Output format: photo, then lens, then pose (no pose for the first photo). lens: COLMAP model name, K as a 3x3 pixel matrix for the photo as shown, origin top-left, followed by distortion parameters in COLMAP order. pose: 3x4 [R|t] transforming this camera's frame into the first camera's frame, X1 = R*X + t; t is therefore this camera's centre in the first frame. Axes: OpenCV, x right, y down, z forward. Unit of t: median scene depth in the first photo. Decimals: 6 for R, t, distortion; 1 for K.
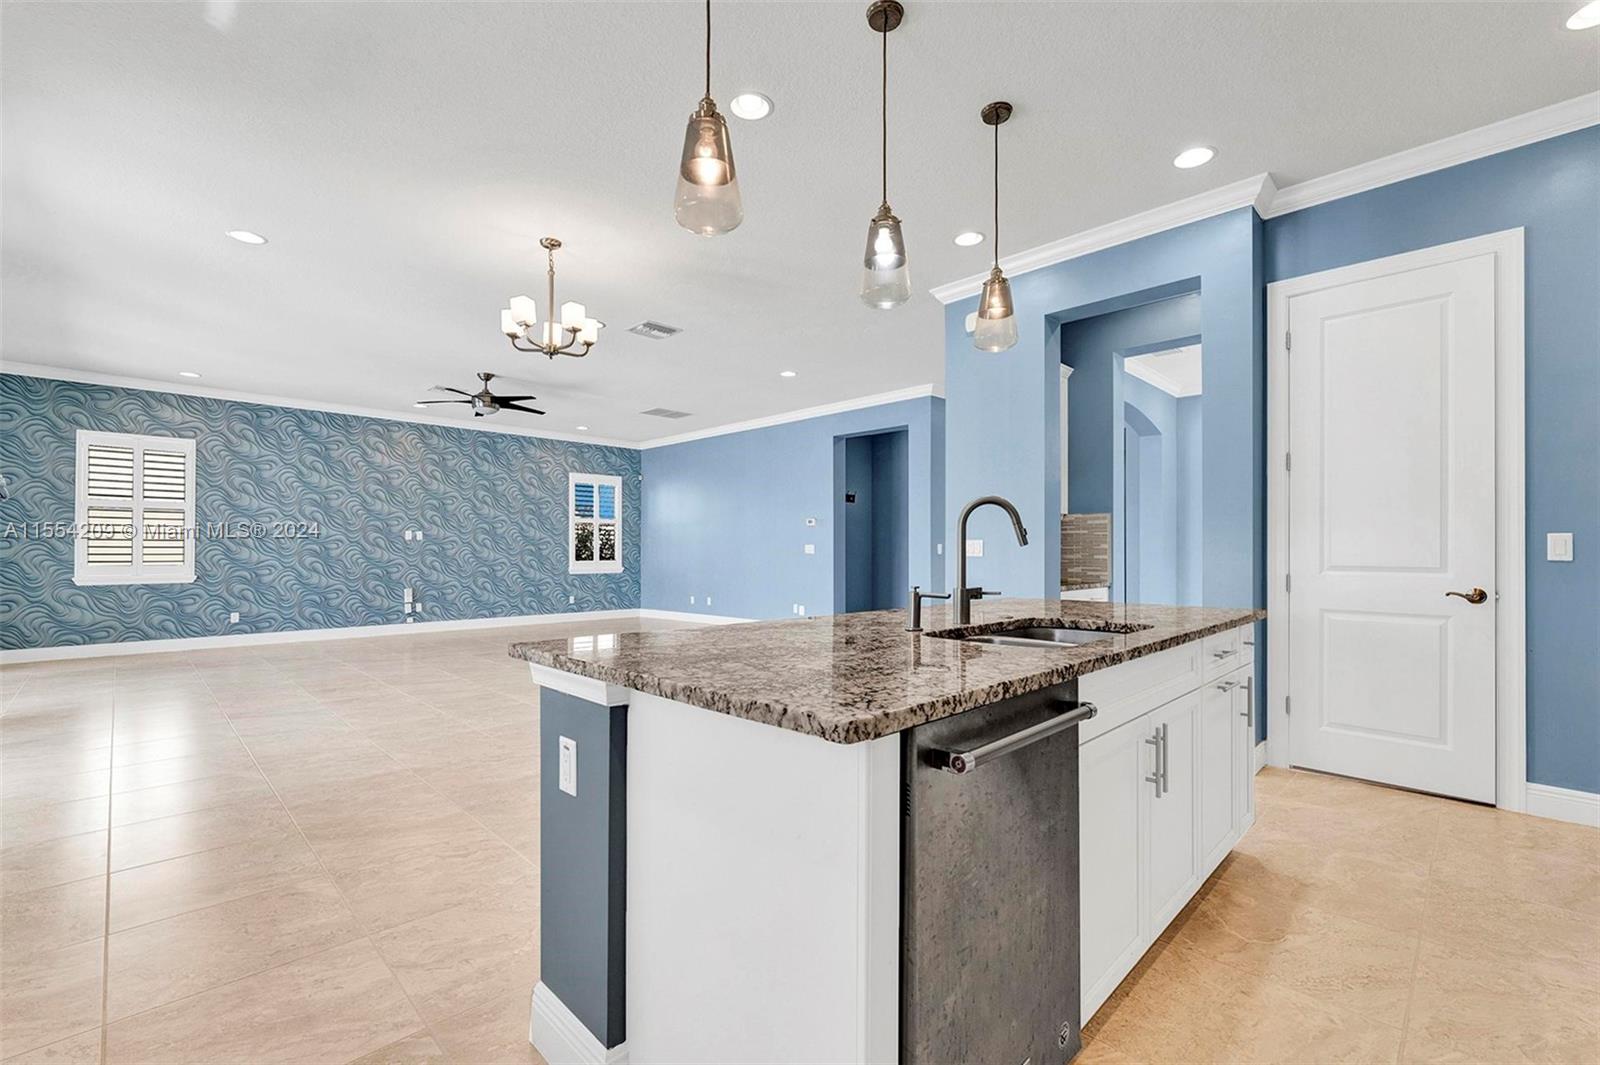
lens RADIAL K [[672.4, 0, 774.3], [0, 672.4, 545.8], [0, 0, 1]] dist [-0.006717, -0.001262]
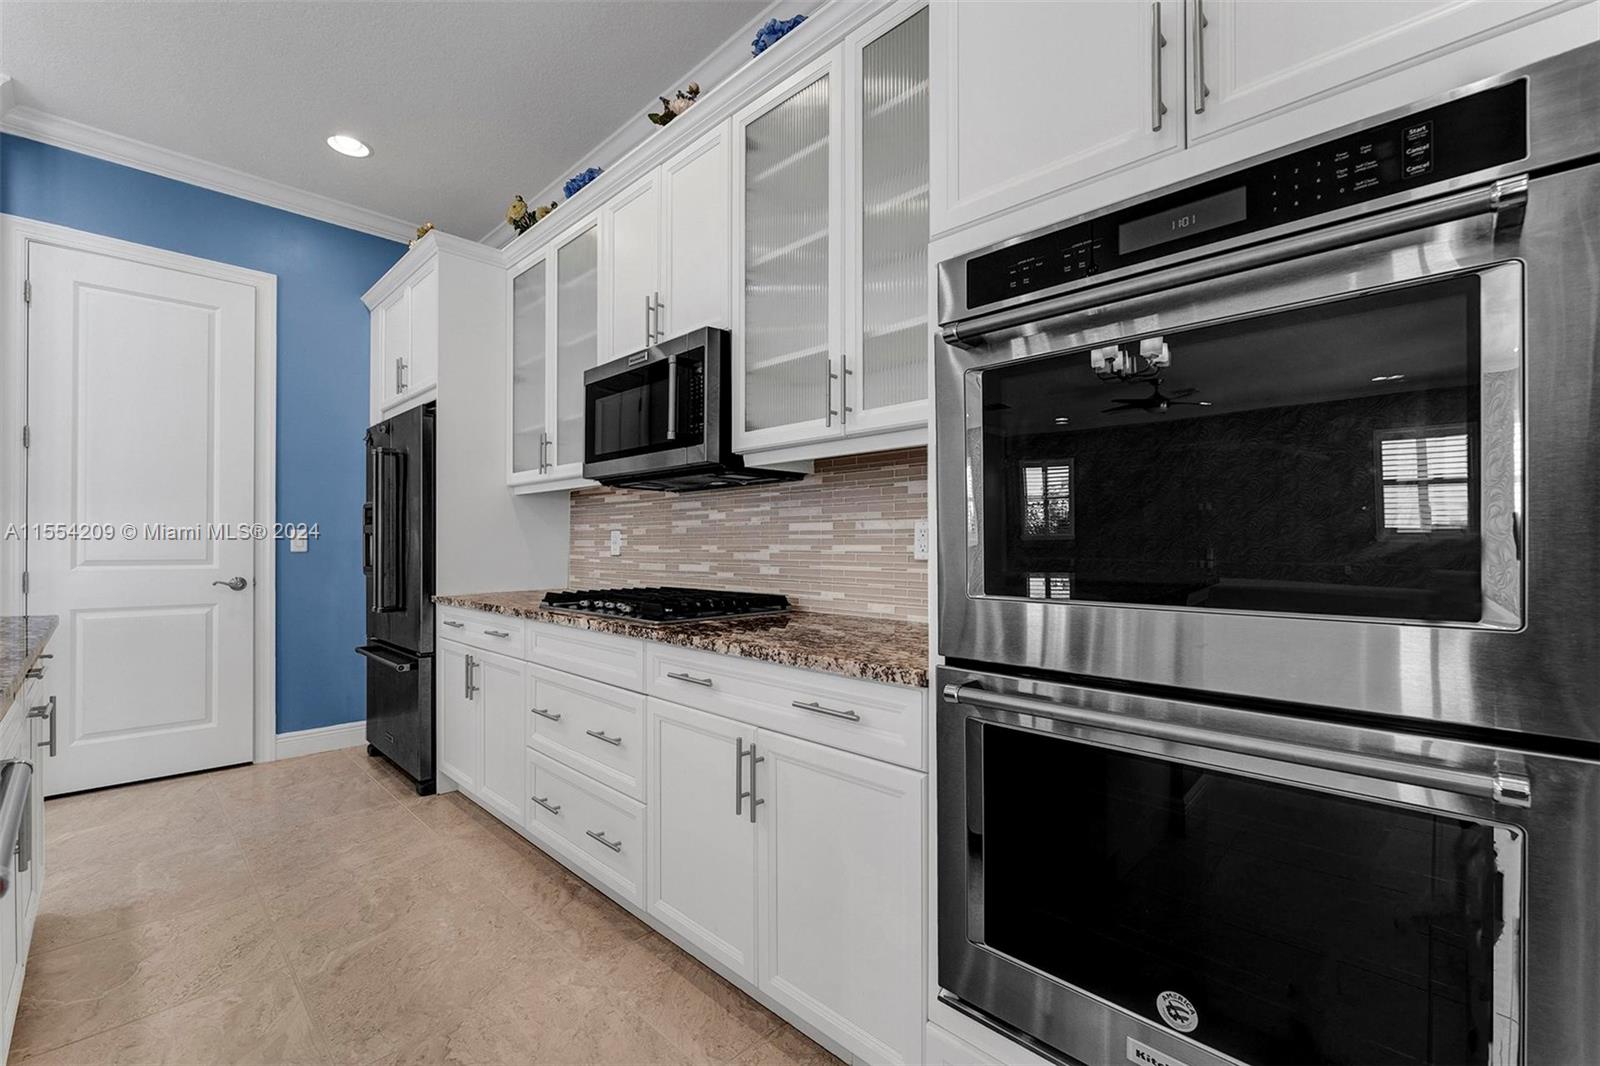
lens RADIAL K [[674.0, 0, 796.1], [0, 674.0, 541.6], [0, 0, 1]] dist [0.000526, -0.001385]
pose [[-0.035317, 0.003410, 0.999370, -0.046154], [-0.009173, 0.999951, -0.003736, -0.000188], [-0.999334, -0.009299, -0.035284, 0.034096]]
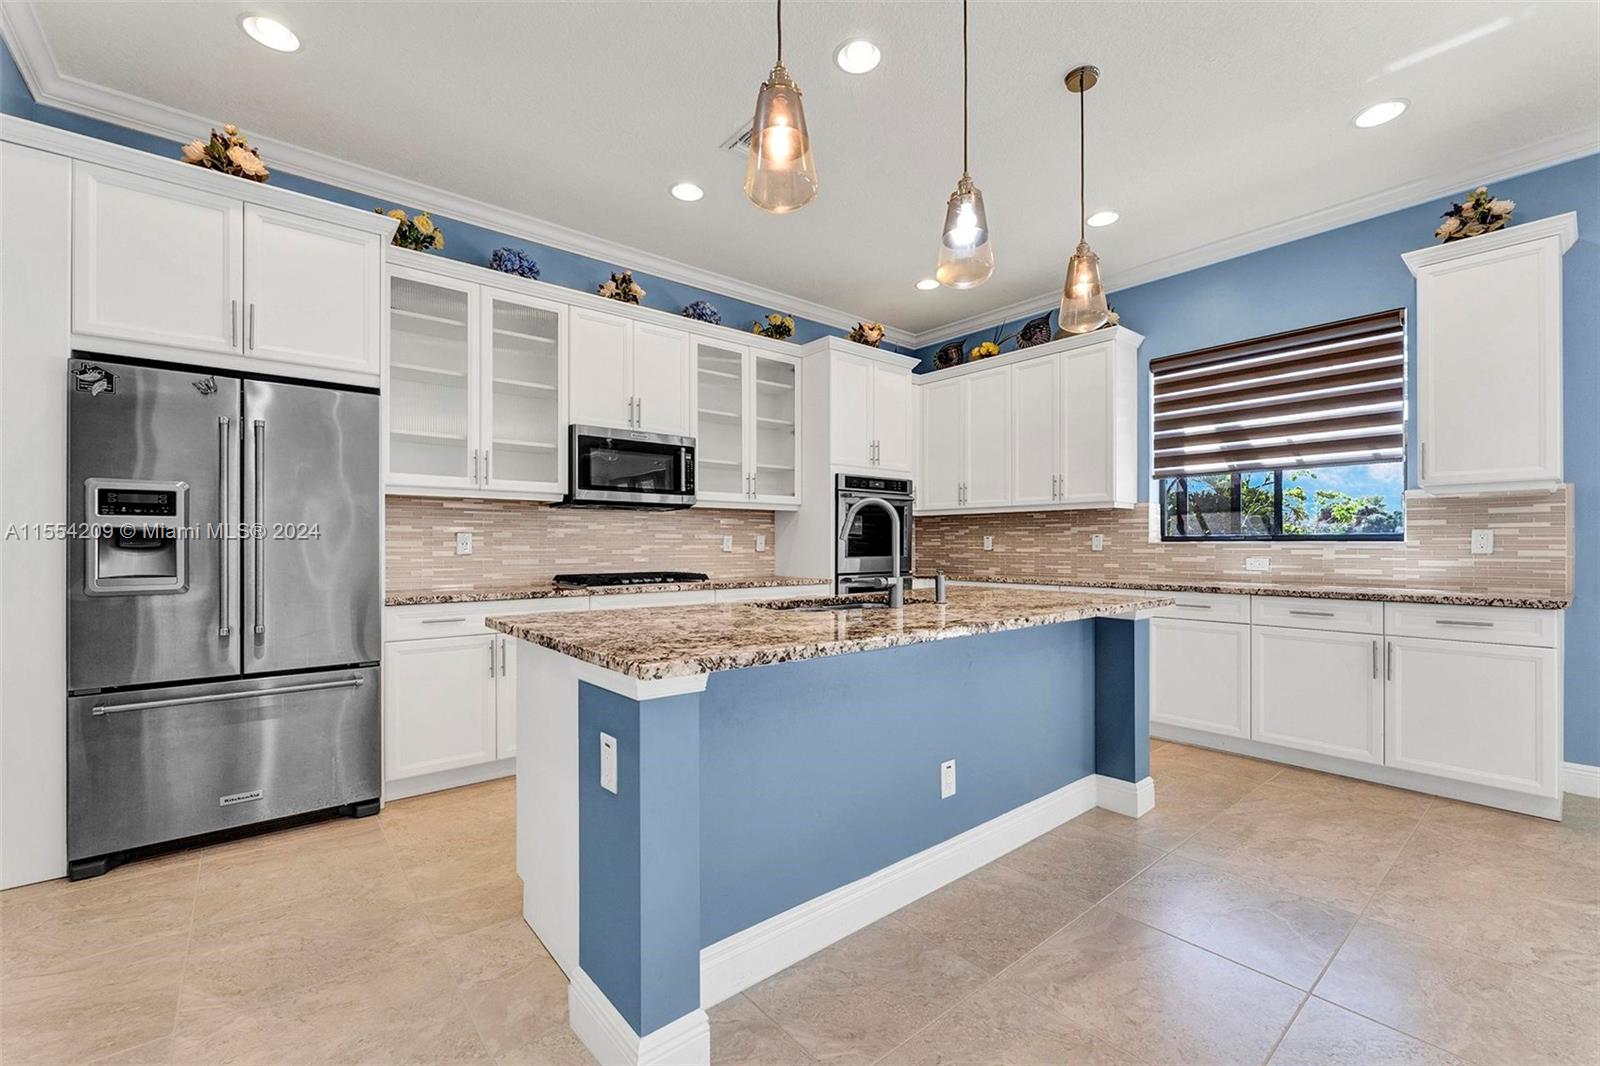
lens RADIAL K [[674.0, 0, 806.7], [0, 674.0, 541.4], [0, 0, 1]] dist [0.000526, -0.001385]
pose [[-0.998375, -0.001092, 0.056972, 0.093808], [-0.001879, 0.999903, -0.013769, 0.004333], [-0.056951, -0.013853, -0.998281, 0.569529]]
